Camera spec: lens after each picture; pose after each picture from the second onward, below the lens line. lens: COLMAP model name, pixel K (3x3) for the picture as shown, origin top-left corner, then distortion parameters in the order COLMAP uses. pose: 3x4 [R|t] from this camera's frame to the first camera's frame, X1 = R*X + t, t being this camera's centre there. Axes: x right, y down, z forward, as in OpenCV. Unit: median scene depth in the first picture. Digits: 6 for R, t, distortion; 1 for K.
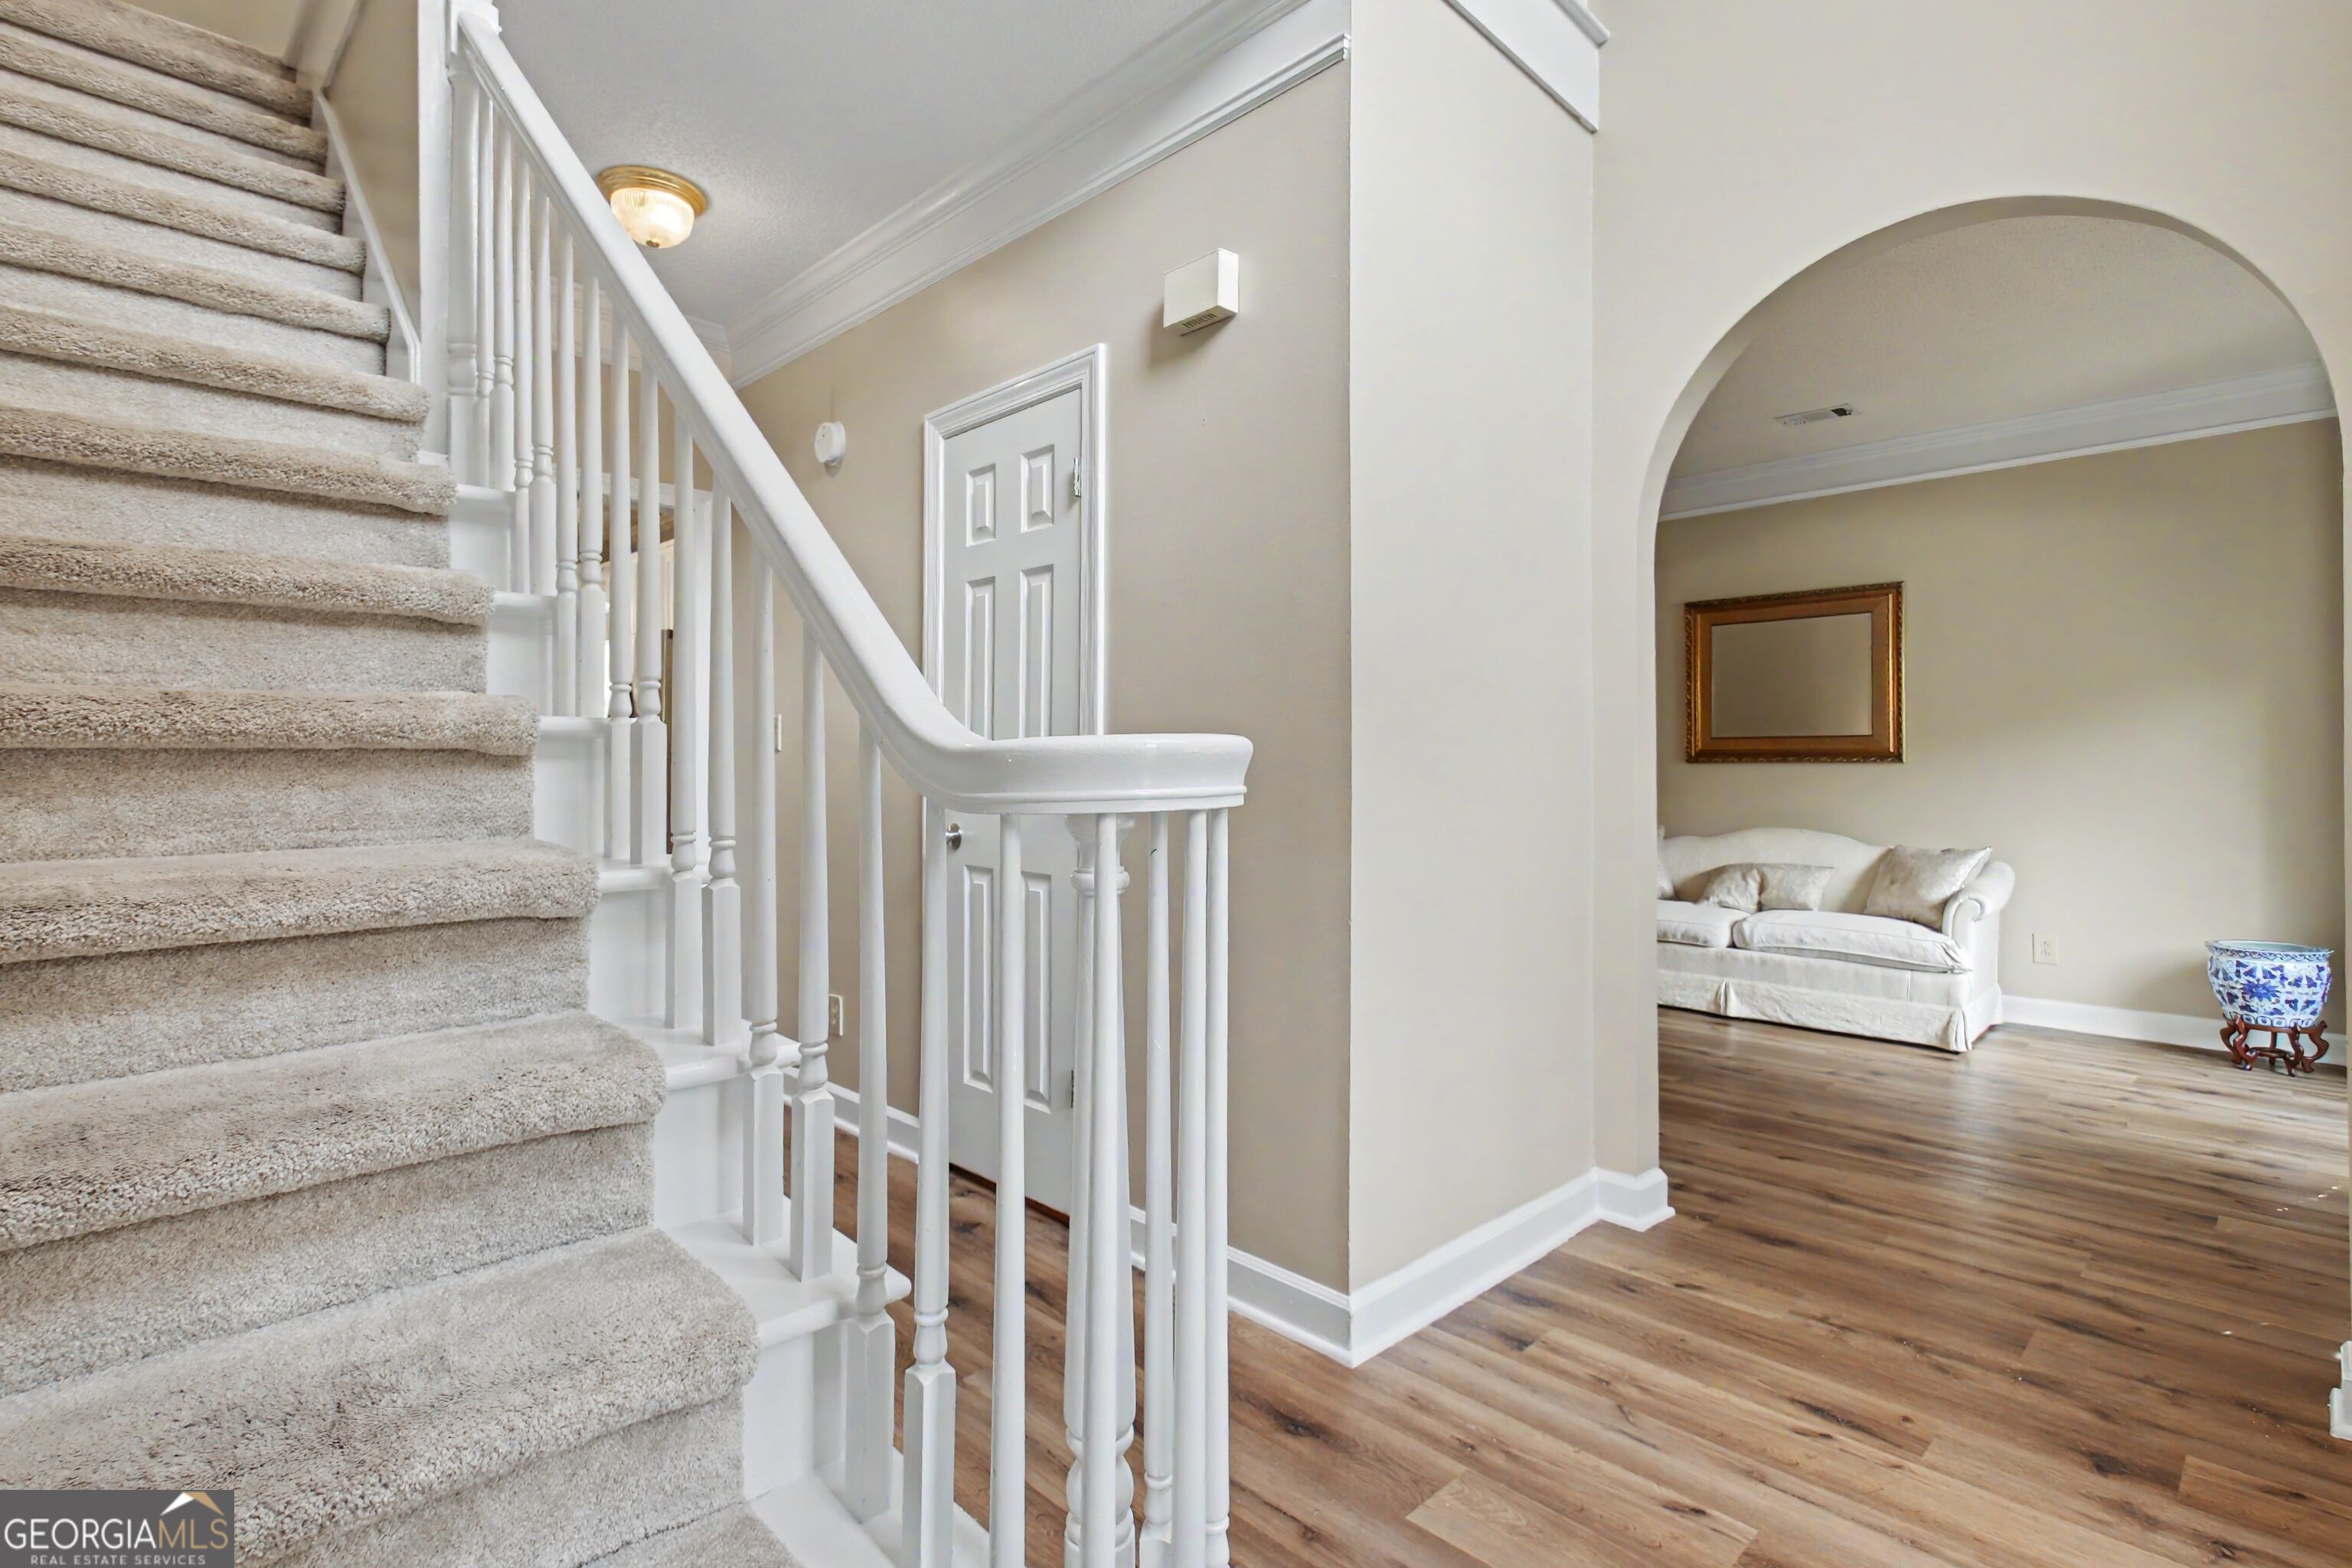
lens RADIAL K [[1133.9, 0, 1179.9], [0, 1133.9, 766.2], [0, 0, 1]] dist [-0.002462, 0.002462]
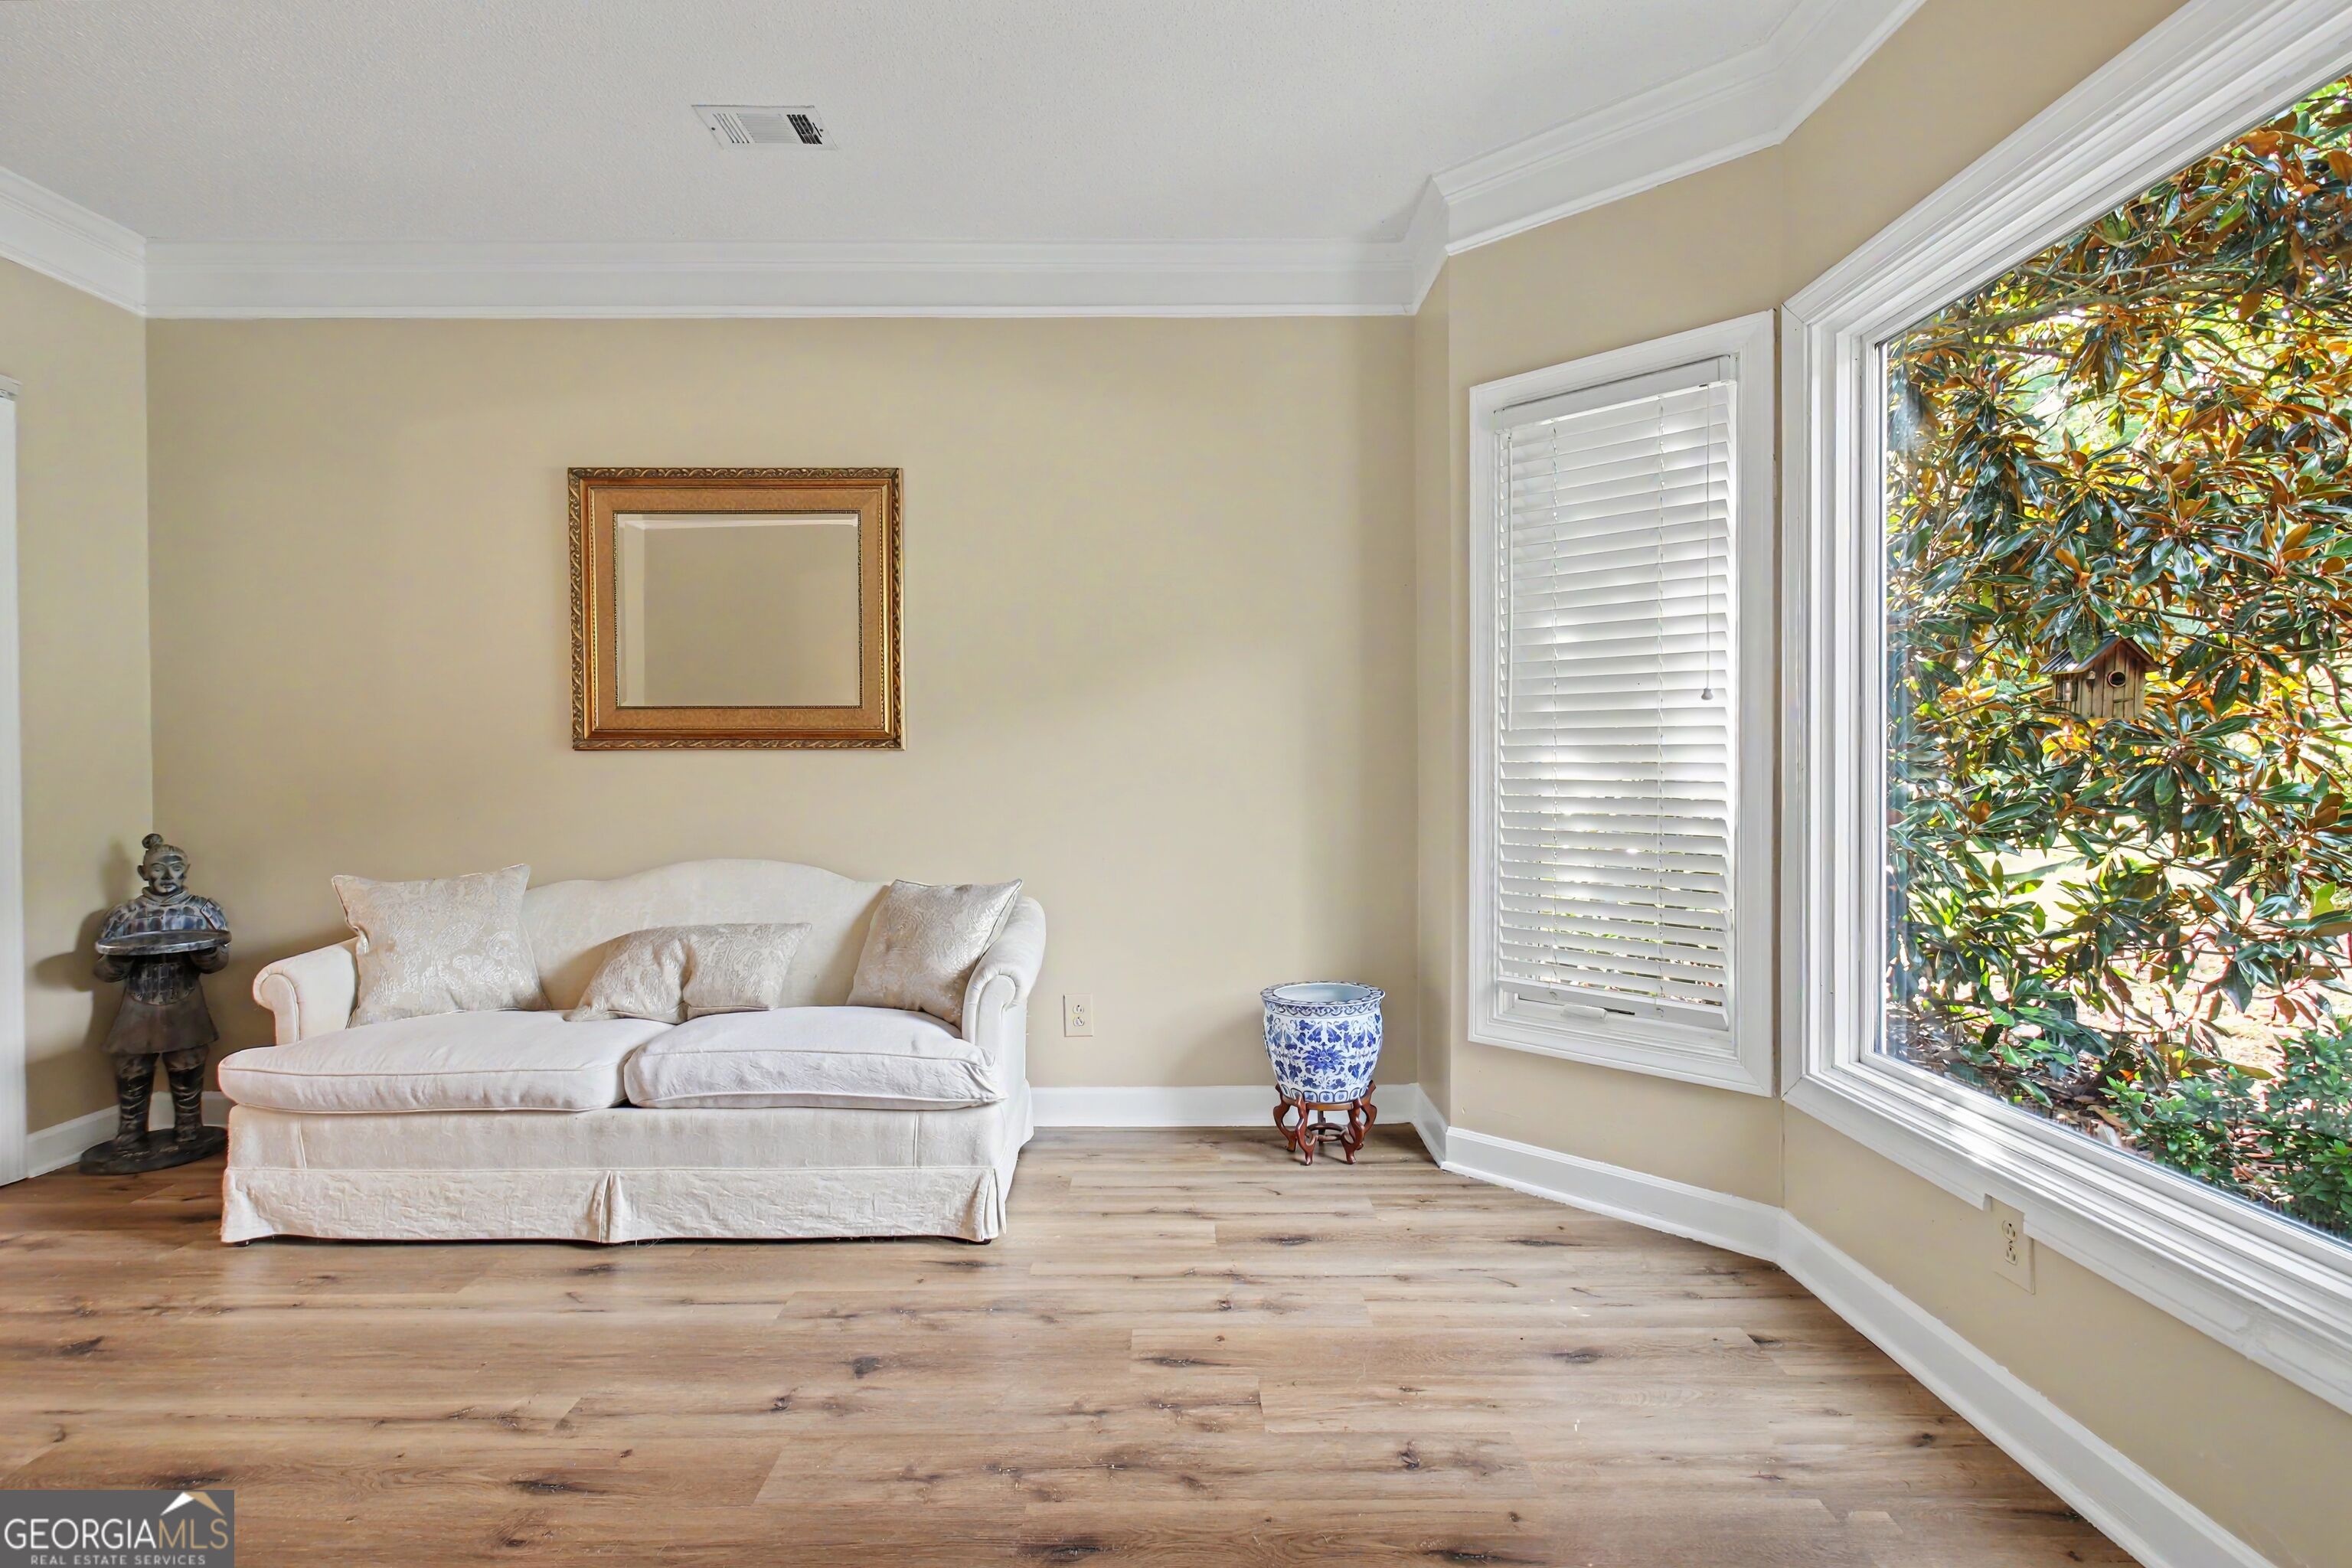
lens RADIAL K [[1212.7, 0, 1189.5], [0, 1212.7, 767.3], [0, 0, 1]] dist [-0.006109, 0.003114]
pose [[0.694170, -0.012896, 0.719696, 0.284068], [0.003581, 0.999889, 0.014463, -0.002690], [-0.719802, -0.007463, 0.694139, 0.449655]]
